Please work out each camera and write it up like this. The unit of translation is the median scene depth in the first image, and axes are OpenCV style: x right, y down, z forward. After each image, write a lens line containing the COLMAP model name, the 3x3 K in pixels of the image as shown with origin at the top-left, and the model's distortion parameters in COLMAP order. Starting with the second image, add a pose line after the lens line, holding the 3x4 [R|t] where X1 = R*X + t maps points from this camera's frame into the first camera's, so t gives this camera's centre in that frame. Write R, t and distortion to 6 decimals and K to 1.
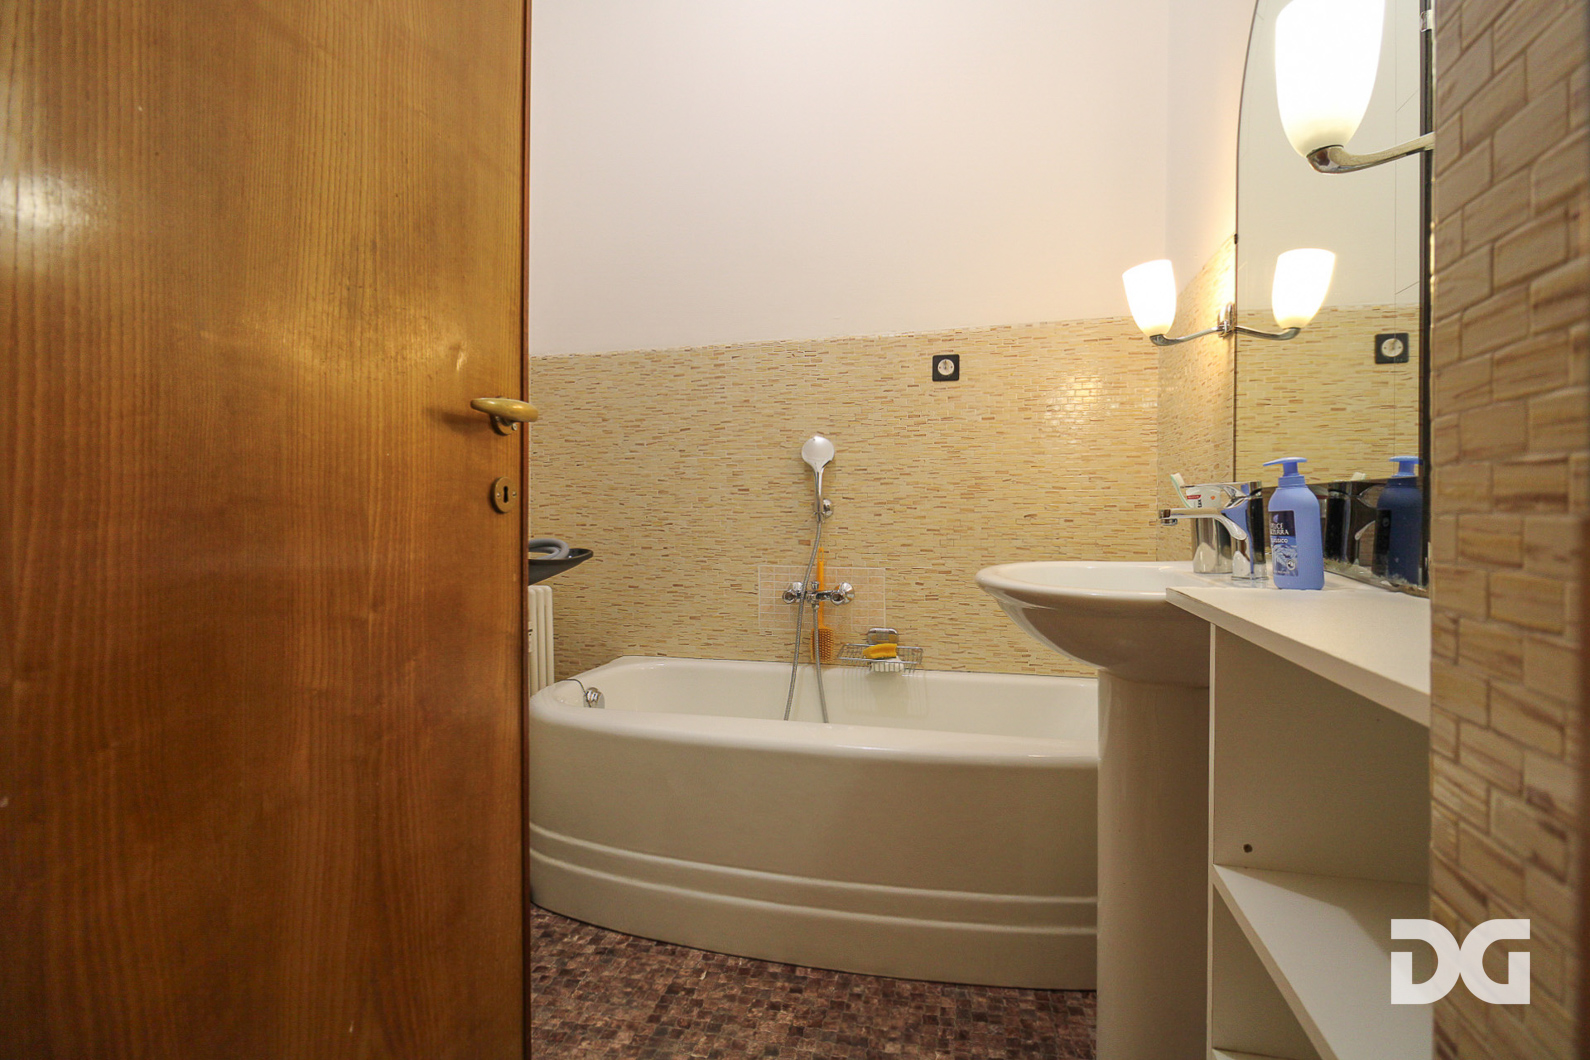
lens RADIAL K [[761.8, 0, 802.1], [0, 761.8, 505.9], [0, 0, 1]] dist [-0.002807, -0.014311]
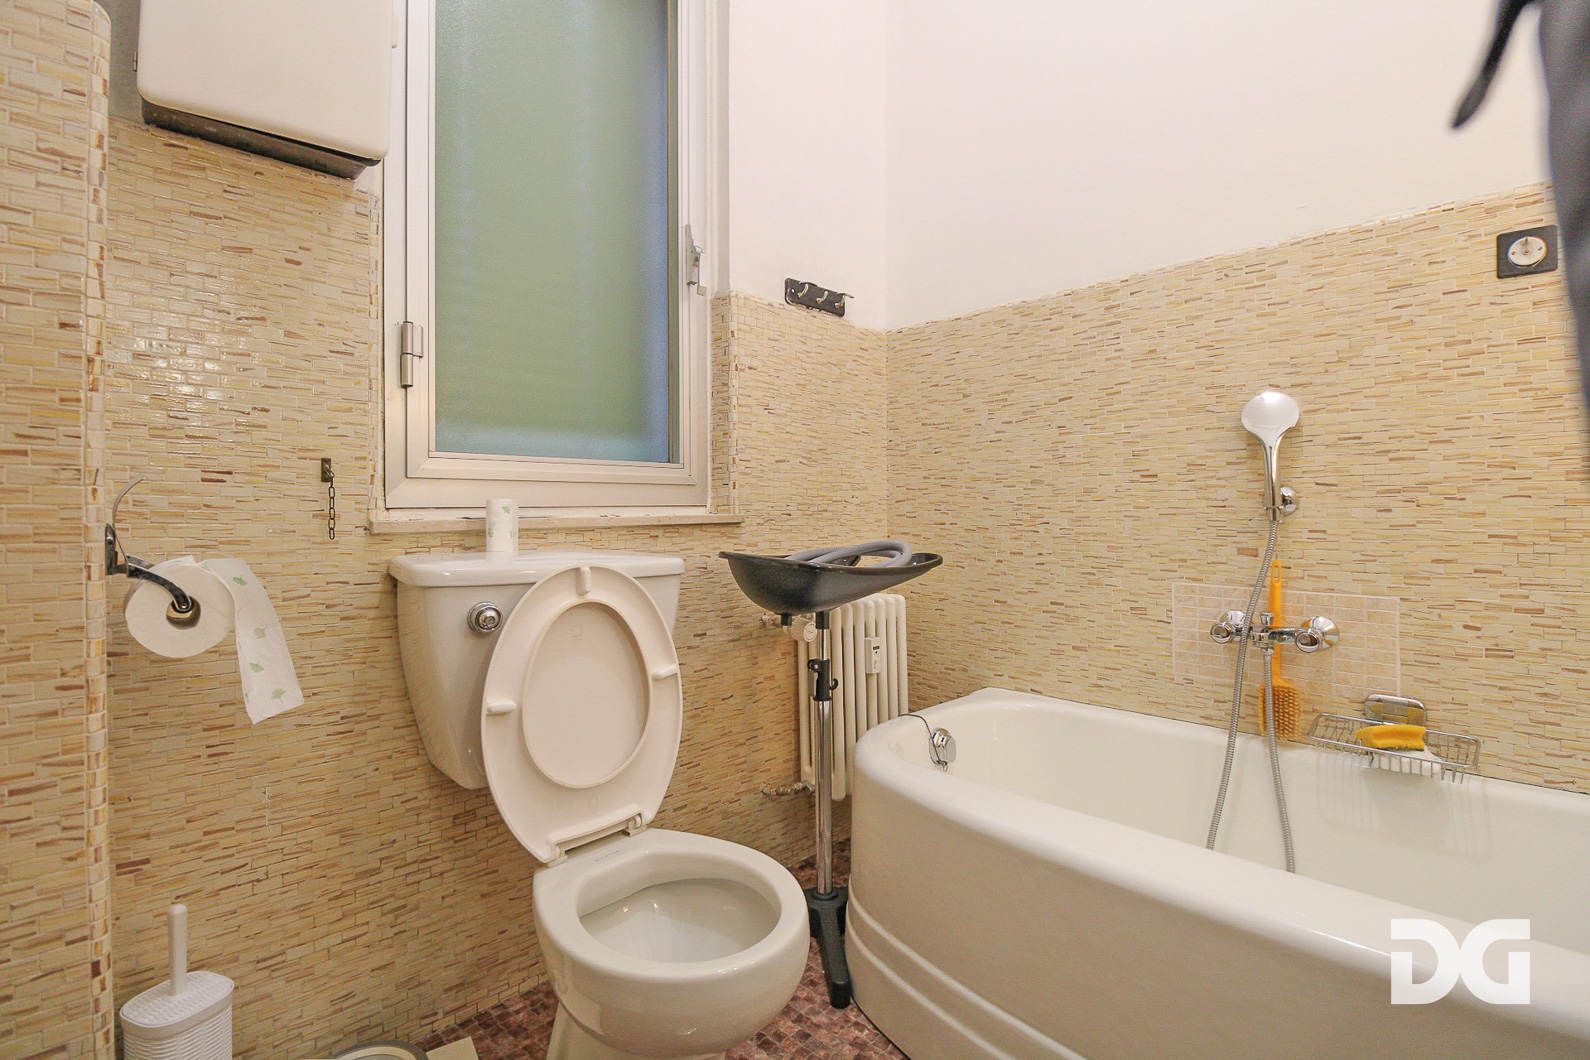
lens RADIAL K [[761.8, 0, 802.1], [0, 761.8, 505.9], [0, 0, 1]] dist [-0.002807, -0.014311]
pose [[0.865194, -0.006163, -0.501400, -0.000719], [0.008209, 0.999965, 0.001874, 0.003087], [0.501370, -0.005737, 0.865214, 0.228670]]
